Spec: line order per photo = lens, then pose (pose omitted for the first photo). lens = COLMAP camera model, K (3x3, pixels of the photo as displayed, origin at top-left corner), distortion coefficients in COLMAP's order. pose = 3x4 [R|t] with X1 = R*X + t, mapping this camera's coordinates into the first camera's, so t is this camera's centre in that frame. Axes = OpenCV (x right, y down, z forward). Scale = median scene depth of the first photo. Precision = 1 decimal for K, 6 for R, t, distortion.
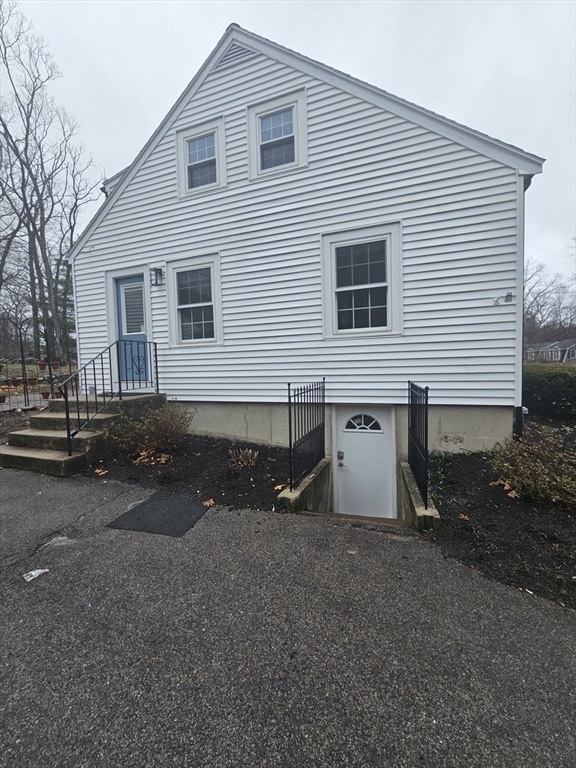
lens RADIAL K [[315.6, 0, 285.9], [0, 315.6, 384.3], [0, 0, 1]] dist [0.000231, -0.000583]
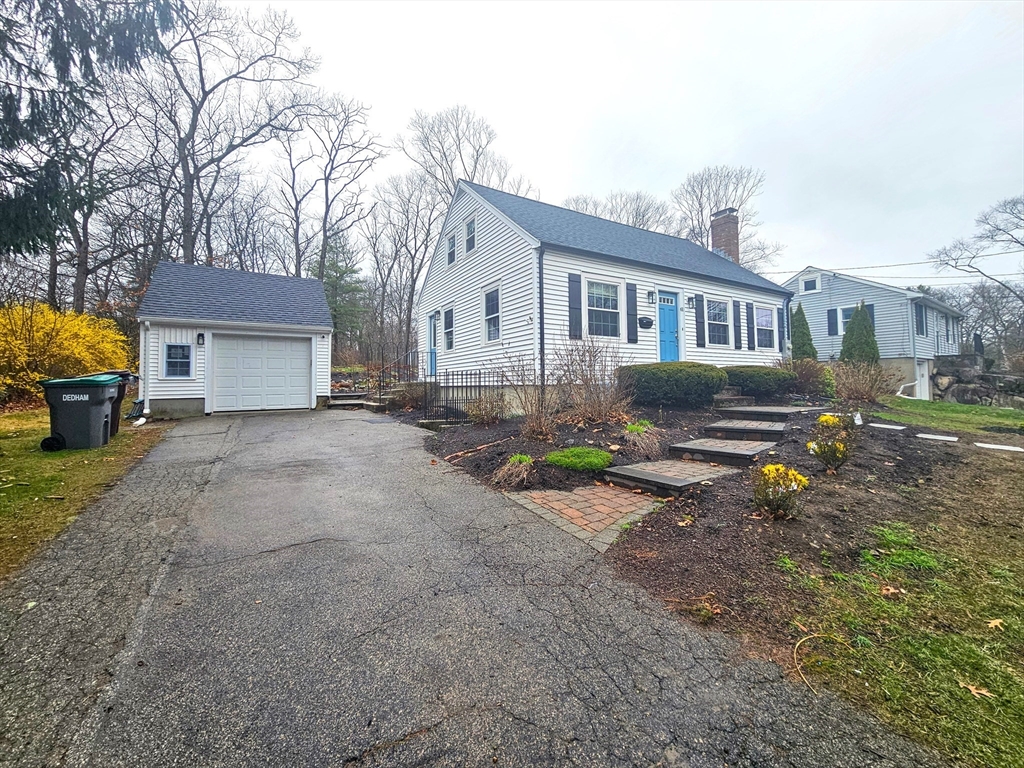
lens RADIAL K [[420.8, 0, 514.9], [0, 420.8, 376.4], [0, 0, 1]] dist [0.000231, -0.000583]
pose [[0.779297, 0.005028, -0.626635, 1.478522], [-0.054406, 0.996735, -0.059663, 0.120308], [0.624289, 0.080588, 0.777026, -0.554263]]
